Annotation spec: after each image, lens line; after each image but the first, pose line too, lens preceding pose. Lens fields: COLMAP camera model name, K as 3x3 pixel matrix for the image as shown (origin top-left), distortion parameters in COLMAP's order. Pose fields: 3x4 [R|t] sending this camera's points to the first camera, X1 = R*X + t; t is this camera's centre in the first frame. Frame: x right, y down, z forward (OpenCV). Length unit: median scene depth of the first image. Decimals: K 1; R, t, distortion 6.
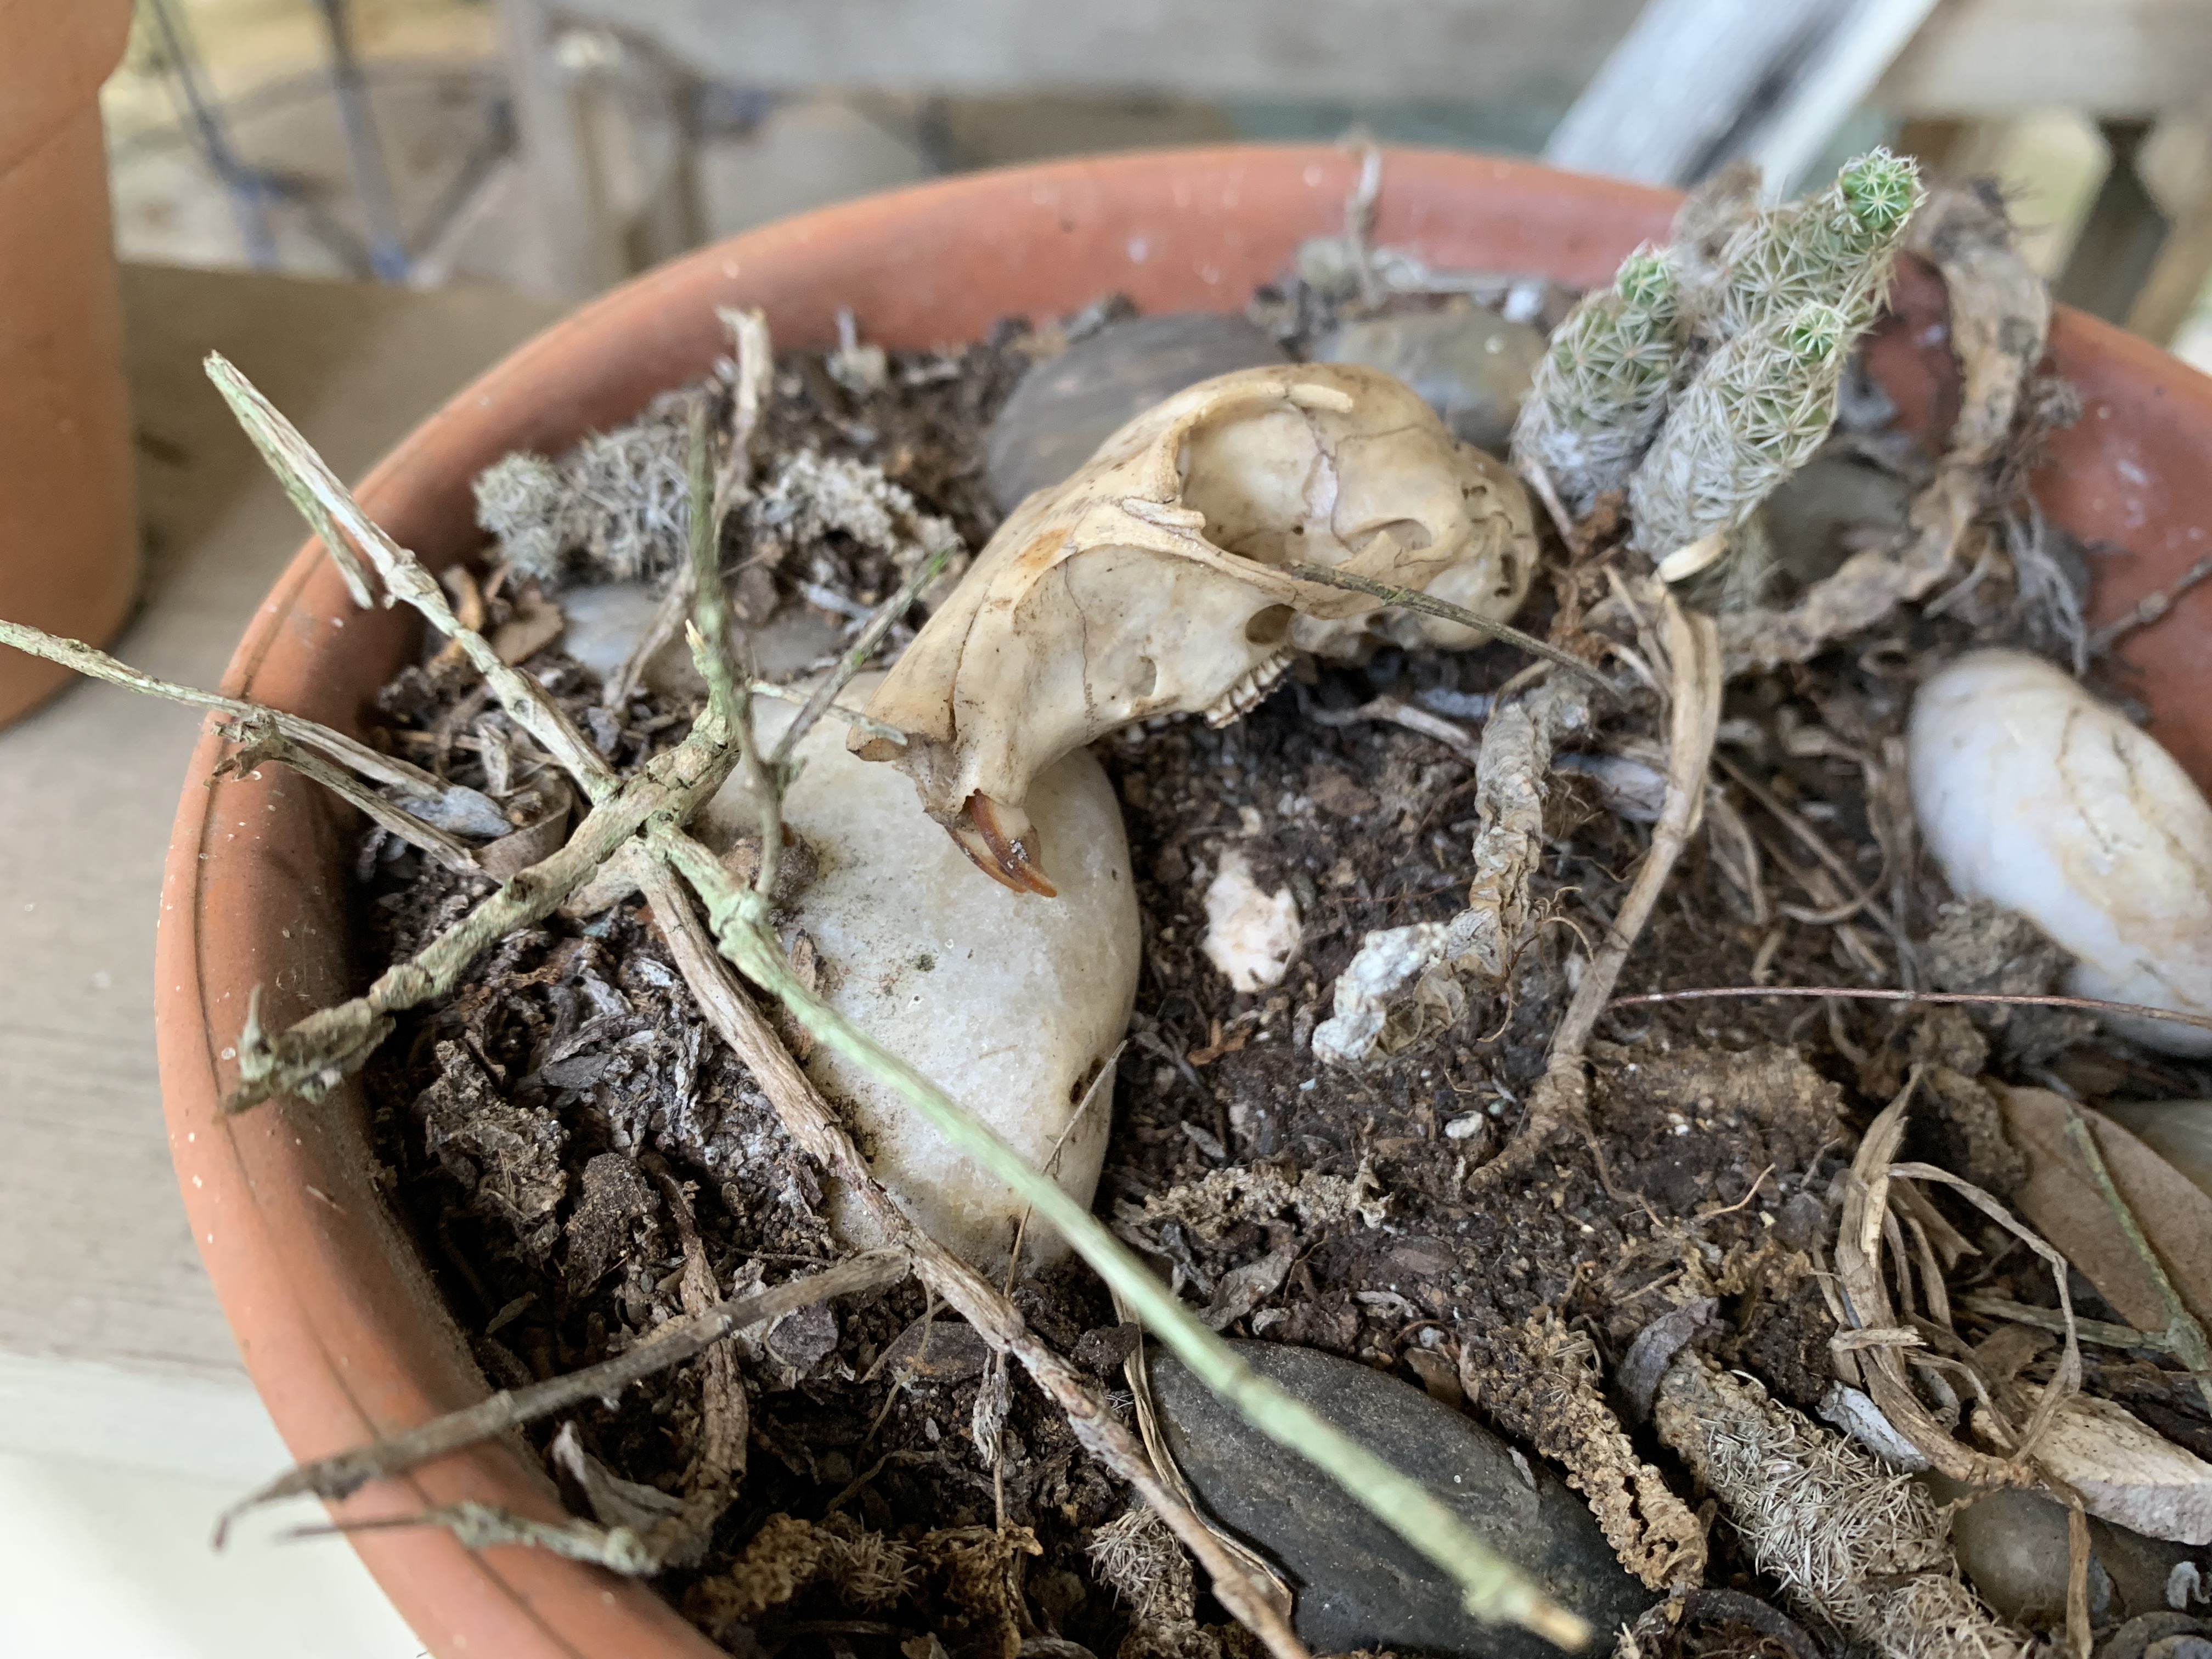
lens RADIAL K [[1816.5, 0, 1106.0], [0, 1816.5, 829.5], [0, 0, 1]] dist [0.003081, -0.099791]
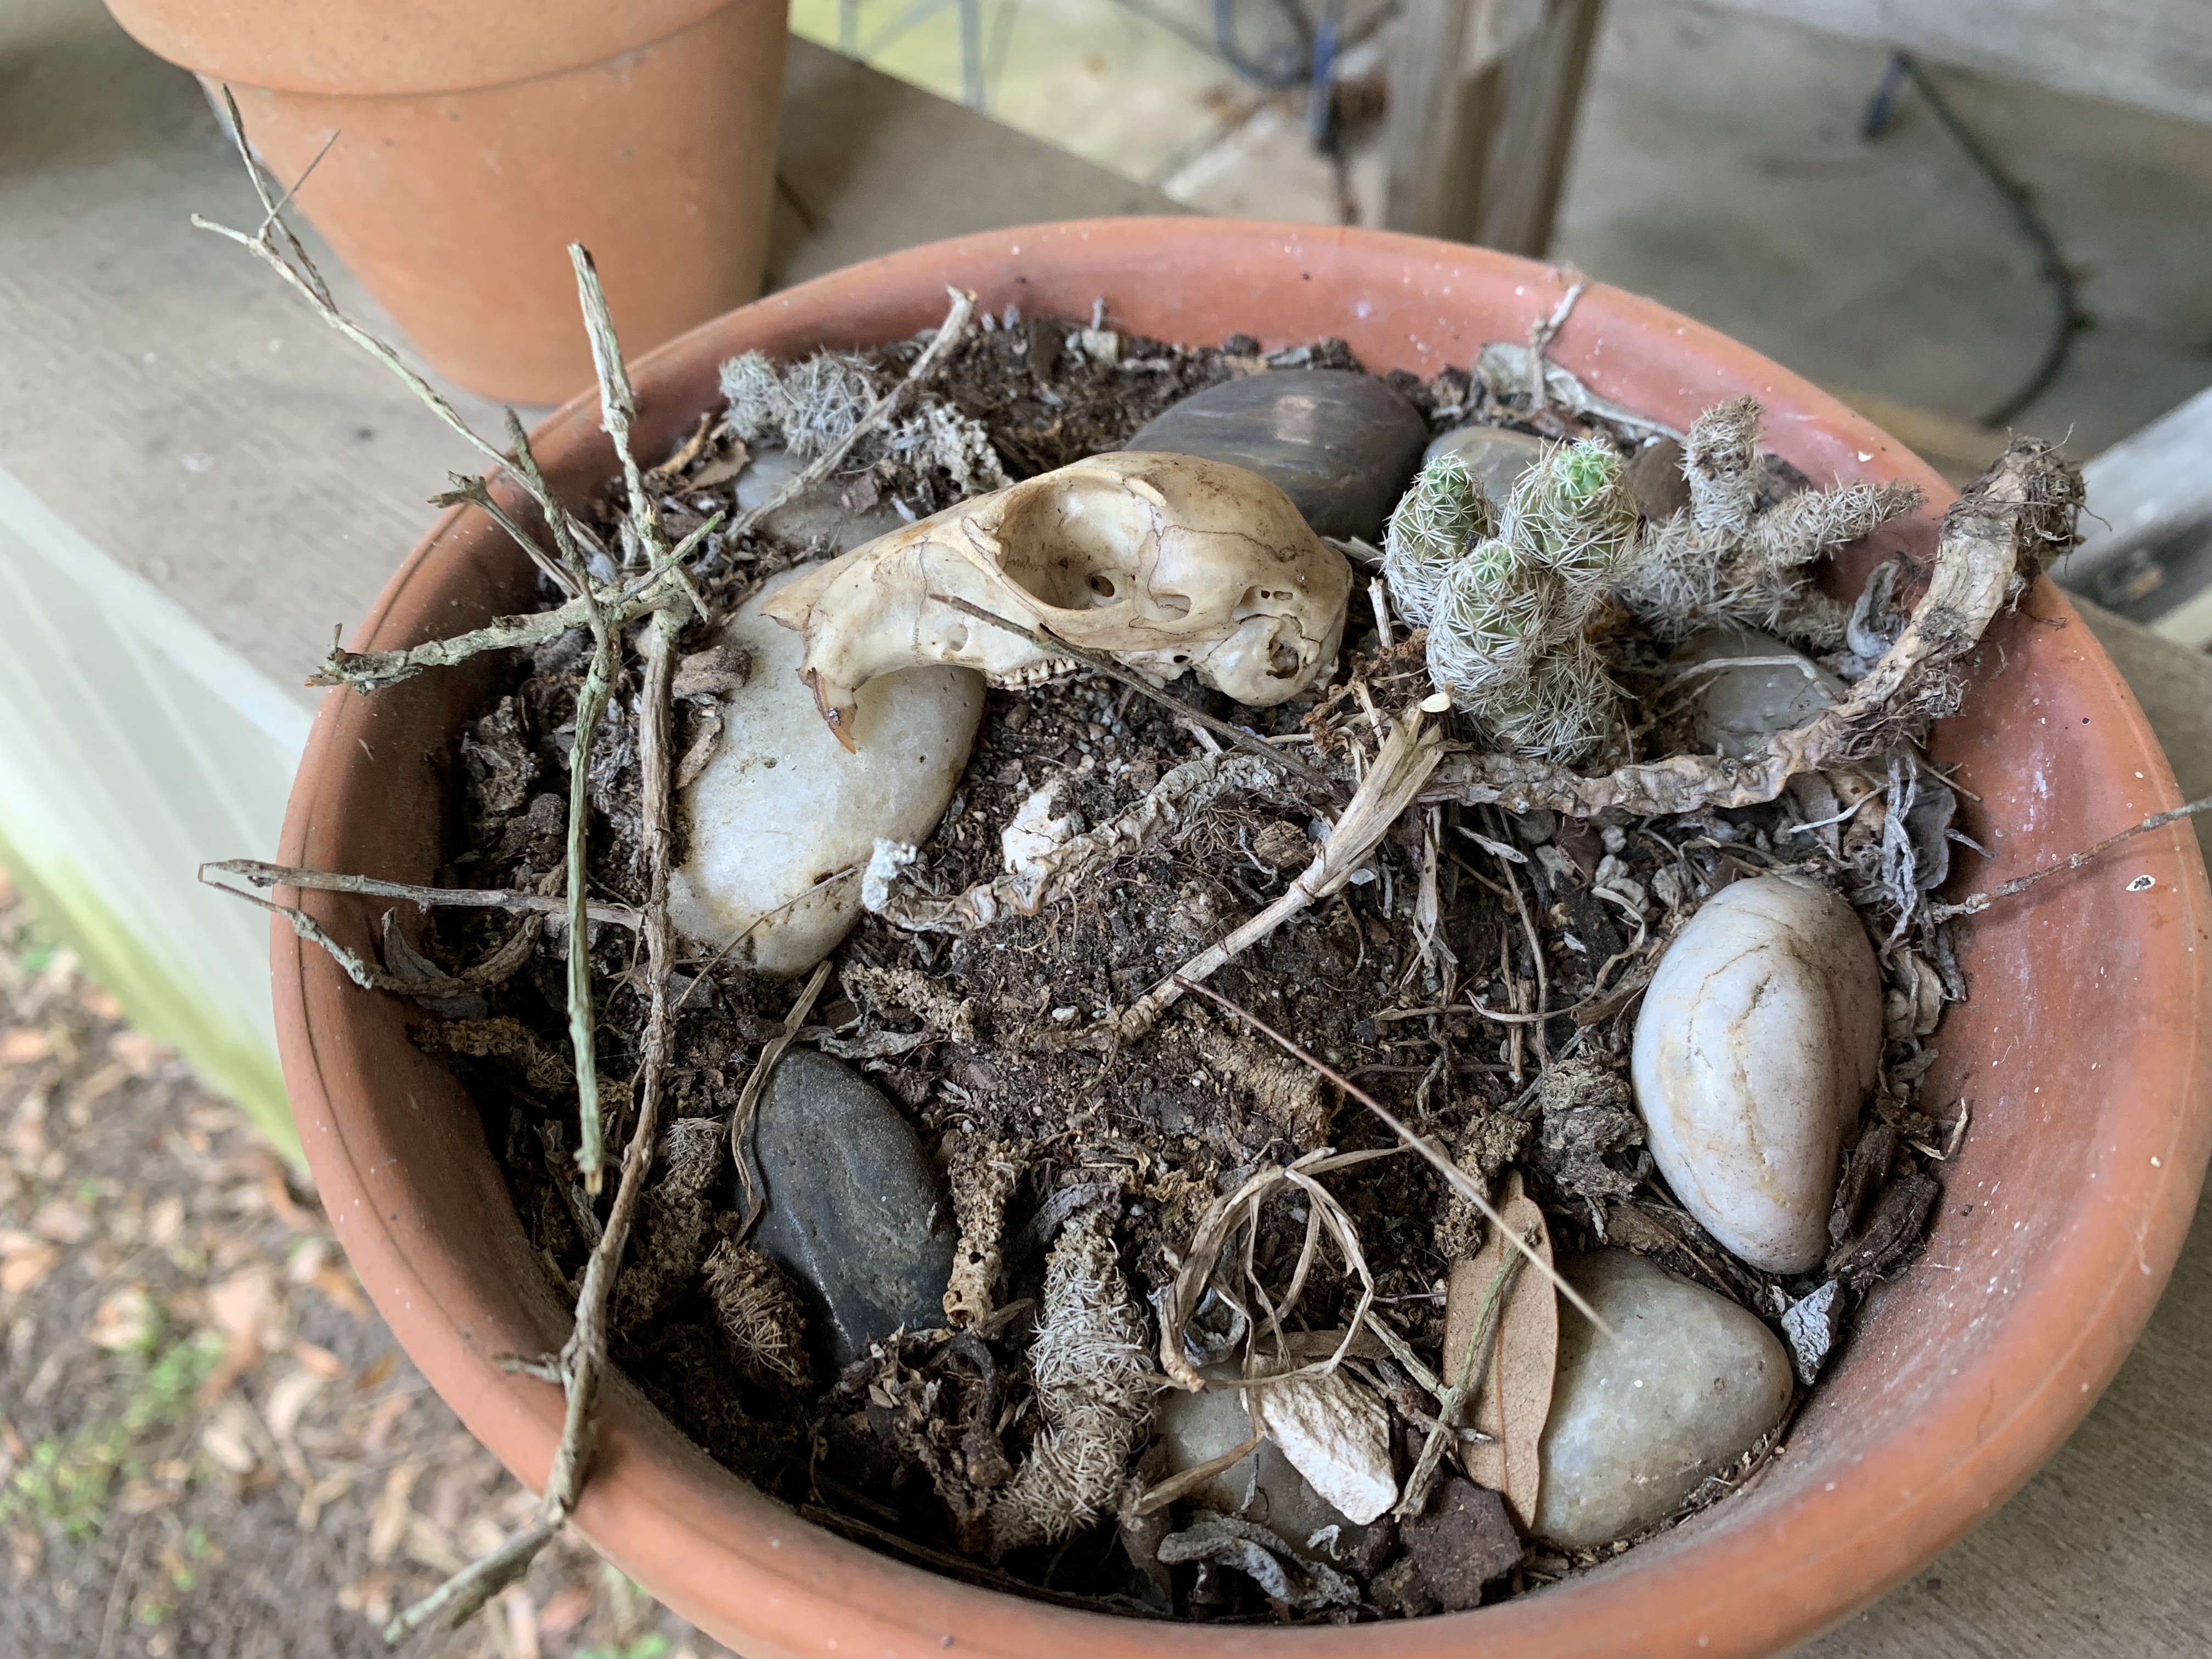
lens RADIAL K [[1816.5, 0, 1106.0], [0, 1816.5, 829.5], [0, 0, 1]] dist [0.003081, -0.099791]
pose [[0.851264, 0.385313, -0.356206, 0.677117], [-0.349583, 0.922681, 0.162640, -0.212475], [0.391332, -0.013926, 0.920144, -0.294224]]
